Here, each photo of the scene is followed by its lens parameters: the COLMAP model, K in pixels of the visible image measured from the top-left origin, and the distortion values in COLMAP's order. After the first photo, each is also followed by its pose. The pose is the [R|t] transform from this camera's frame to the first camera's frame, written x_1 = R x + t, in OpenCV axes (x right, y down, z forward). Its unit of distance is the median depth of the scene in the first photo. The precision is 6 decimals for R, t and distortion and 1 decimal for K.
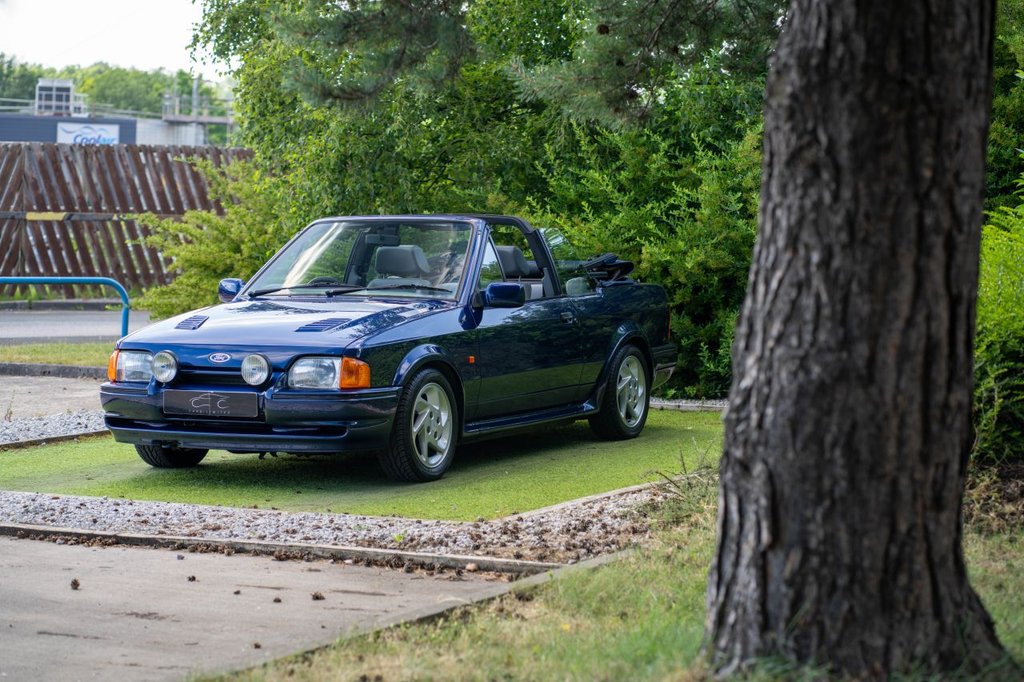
lens RADIAL K [[2458.6, 0, 512.0], [0, 2458.6, 341.0], [0, 0, 1]] dist [0.148570, -3.702490]
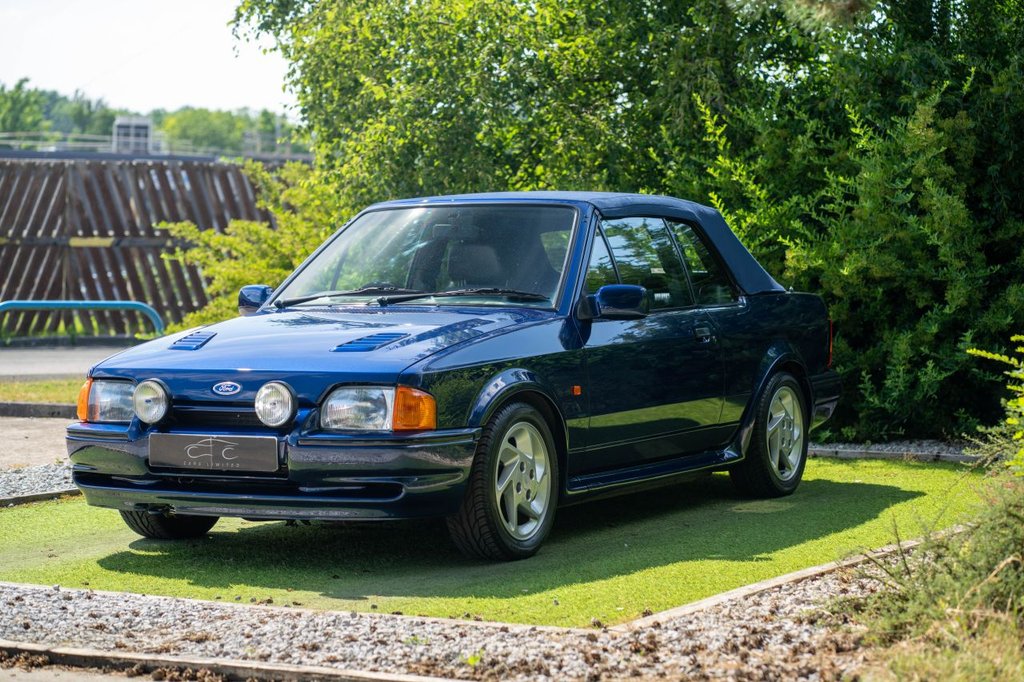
lens RADIAL K [[2458.6, 0, 512.0], [0, 2458.6, 341.0], [0, 0, 1]] dist [0.148570, -3.702490]
pose [[0.999330, -0.005449, -0.036198, -0.009346], [0.004798, 0.999826, -0.018038, 0.006249], [0.036290, 0.017852, 0.999182, 0.277569]]
